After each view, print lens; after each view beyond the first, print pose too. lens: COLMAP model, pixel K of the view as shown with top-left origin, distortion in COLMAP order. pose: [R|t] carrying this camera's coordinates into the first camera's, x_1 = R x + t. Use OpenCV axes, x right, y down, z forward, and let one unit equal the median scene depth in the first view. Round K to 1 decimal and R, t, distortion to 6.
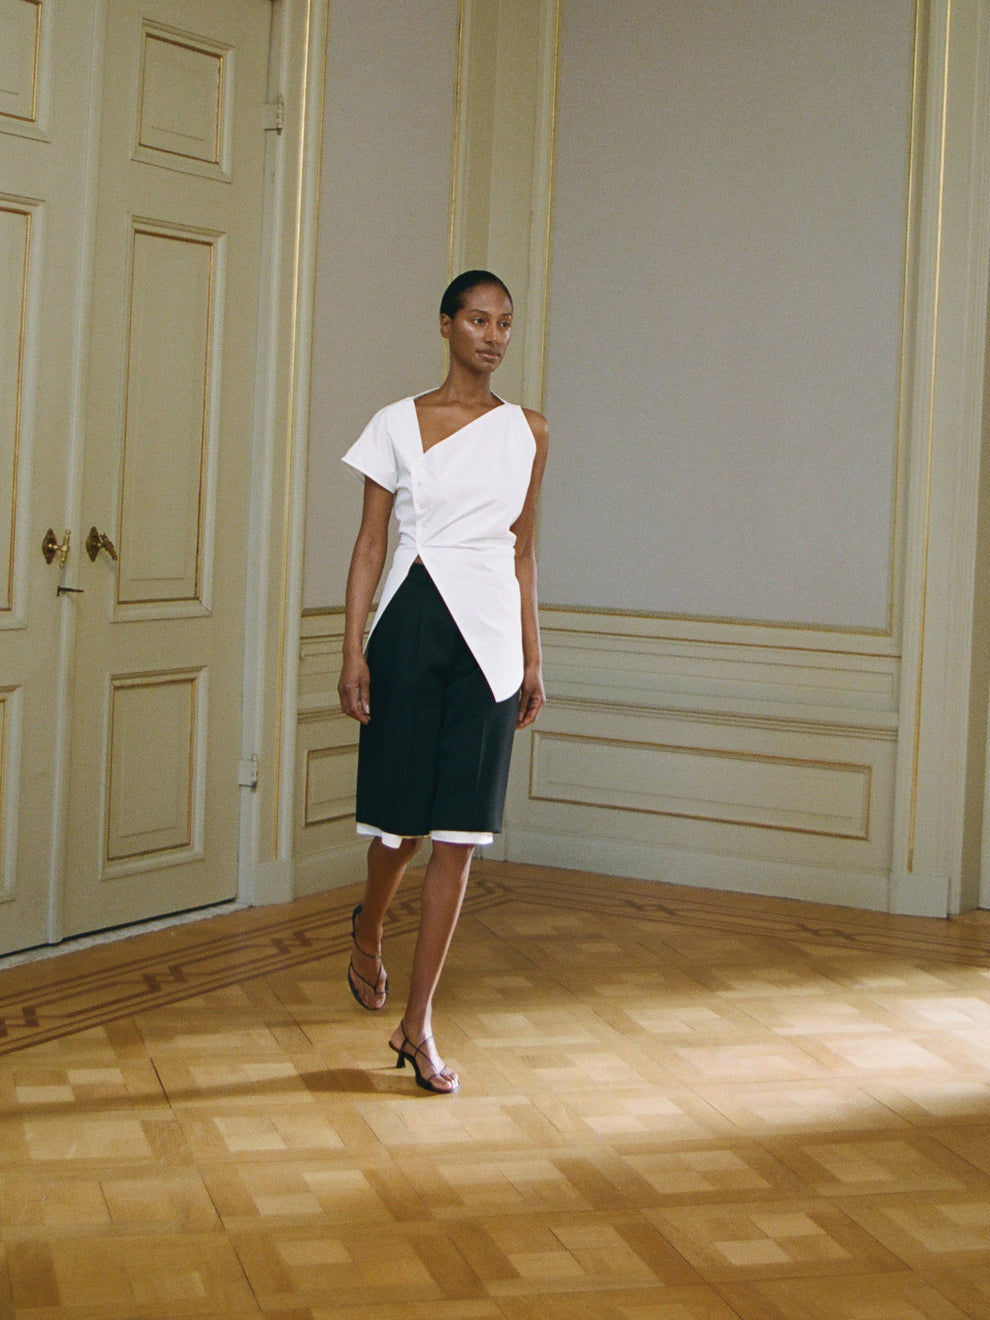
lens RADIAL K [[2349.0, 0, 559.7], [0, 2349.0, 658.2], [0, 0, 1]] dist [-0.013477, -0.060690]
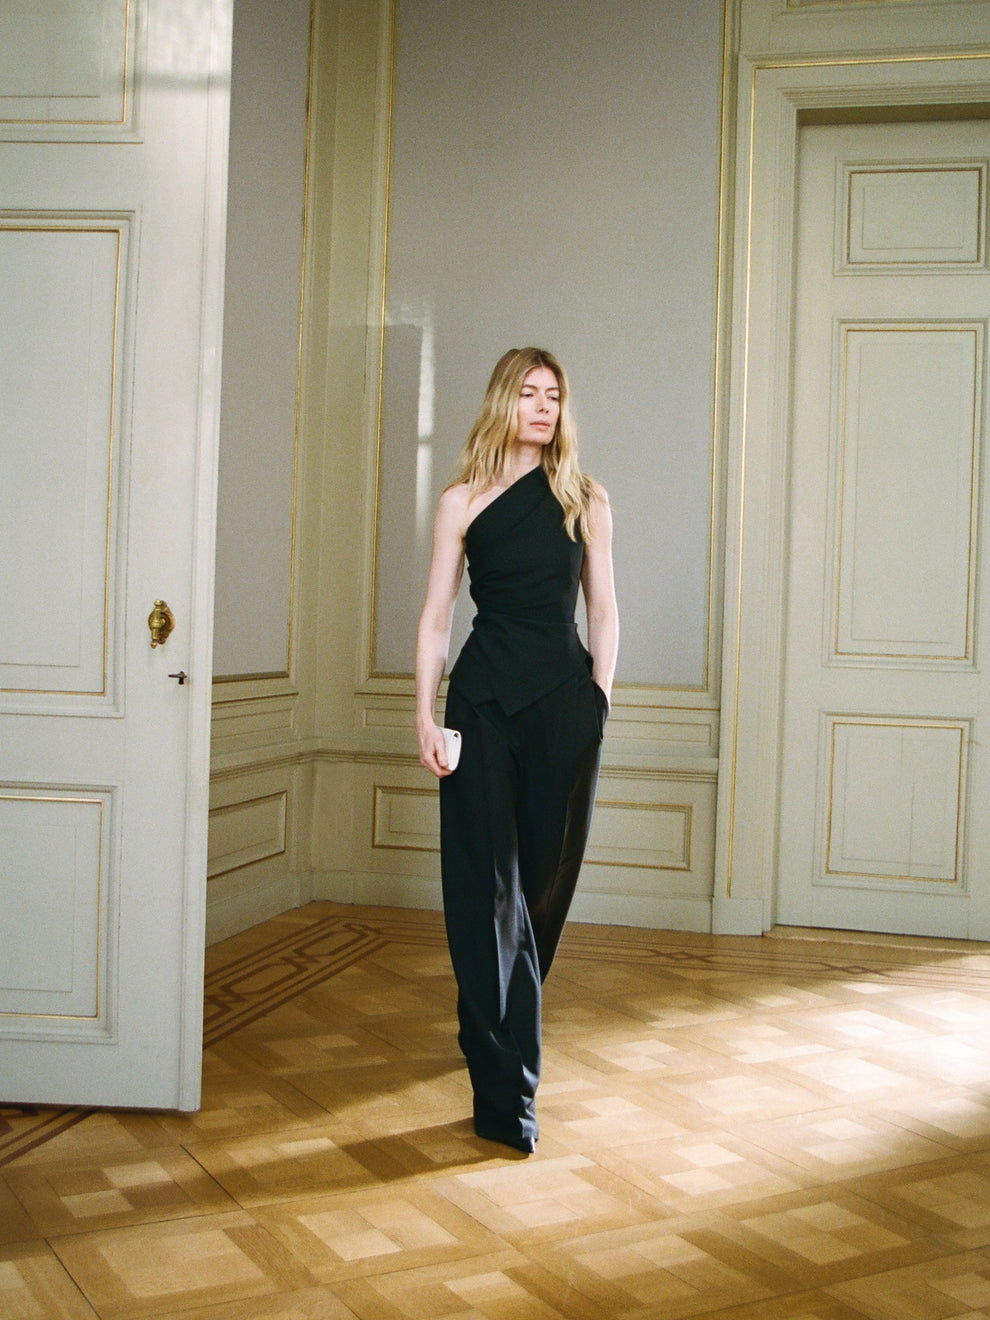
lens RADIAL K [[1646.1, 0, 495.0], [0, 1646.1, 660.0], [0, 0, 1]] dist [-0.095393, 0.072198]
pose [[0.971217, -0.016762, 0.237605, -0.165793], [0.026669, 0.998901, -0.038544, 0.003425], [-0.236698, 0.043771, 0.970597, 0.266708]]
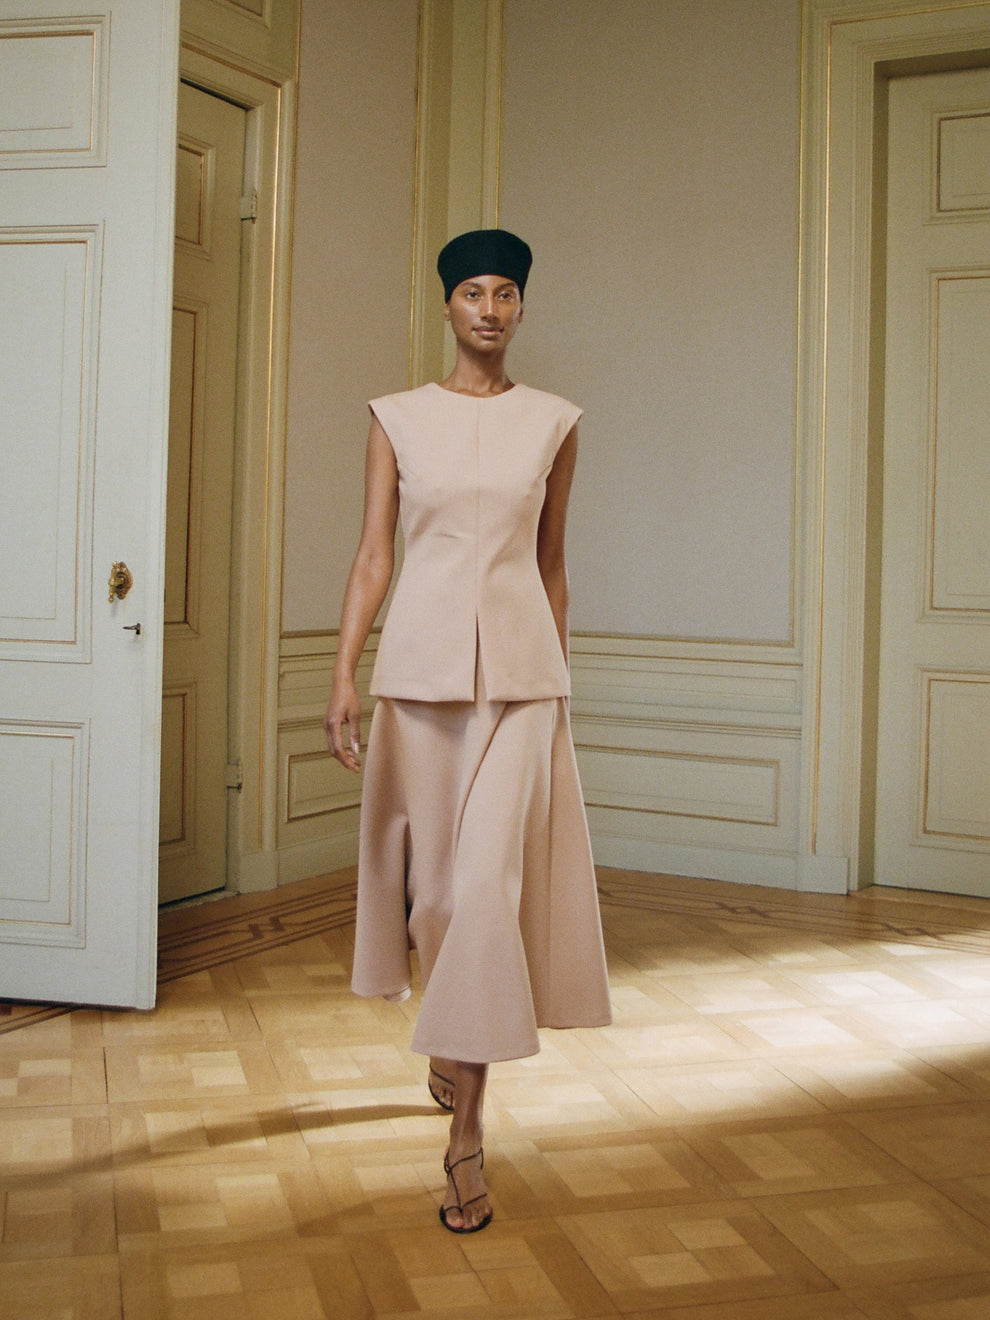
lens RADIAL K [[1661.6, 0, 528.6], [0, 1661.6, 566.4], [0, 0, 1]] dist [-0.091838, 0.006709]
pose [[0.999798, -0.016132, -0.011954, 0.024481], [0.015184, 0.997025, -0.075566, 0.011332], [0.013138, 0.075370, 0.997069, 0.206497]]
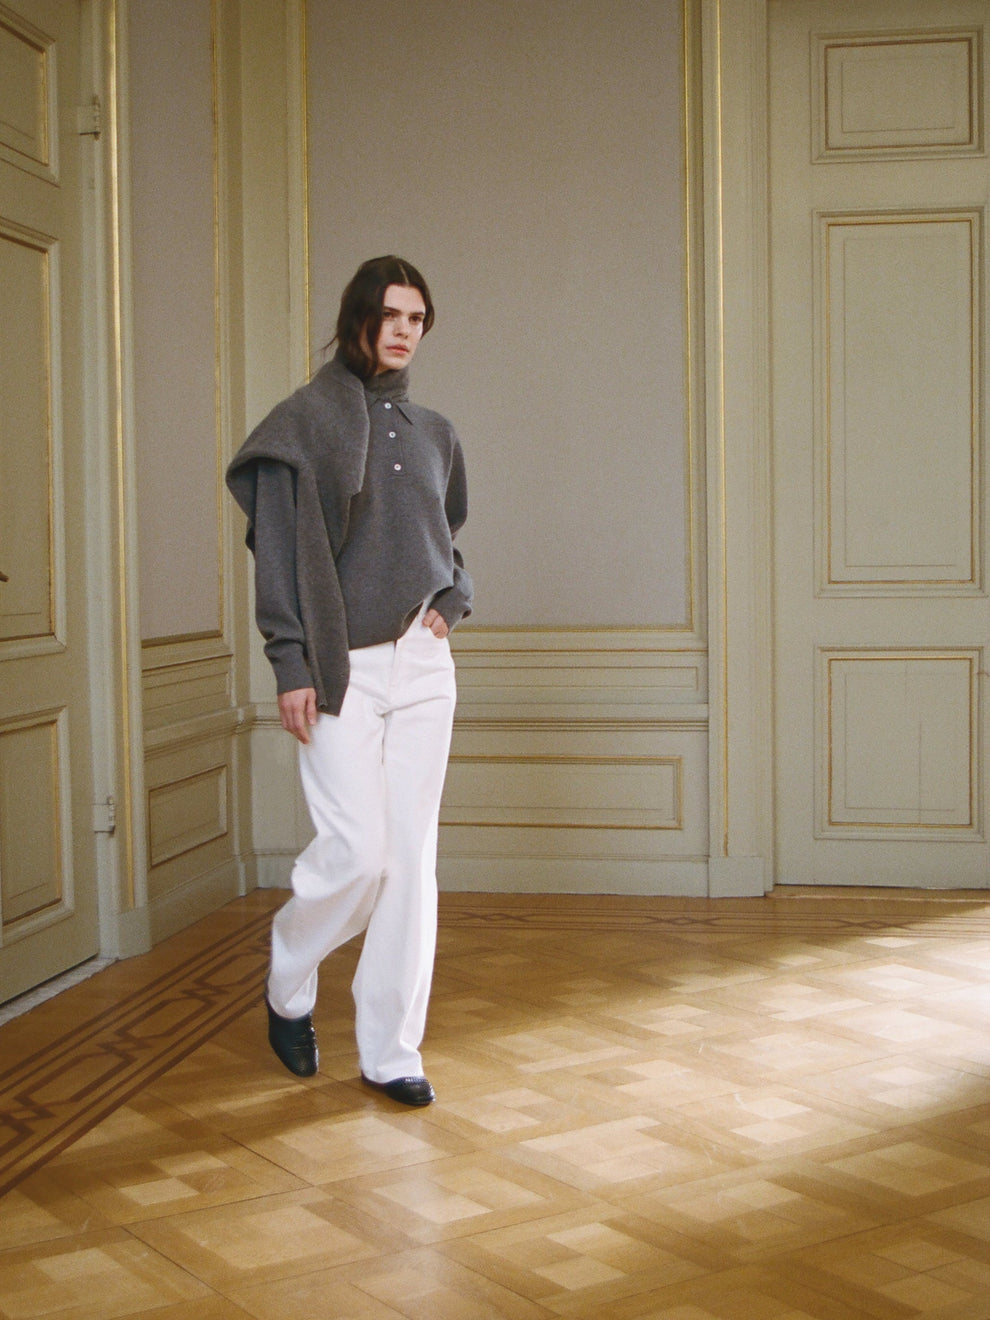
lens RADIAL K [[2015.5, 0, 495.0], [0, 2015.5, 660.0], [0, 0, 1]] dist [-0.026297, 0.004399]
pose [[0.945767, -0.067854, 0.317680, -0.249078], [0.075370, 0.997090, -0.011416, 0.007385], [-0.315981, 0.034740, 0.948129, 0.198299]]
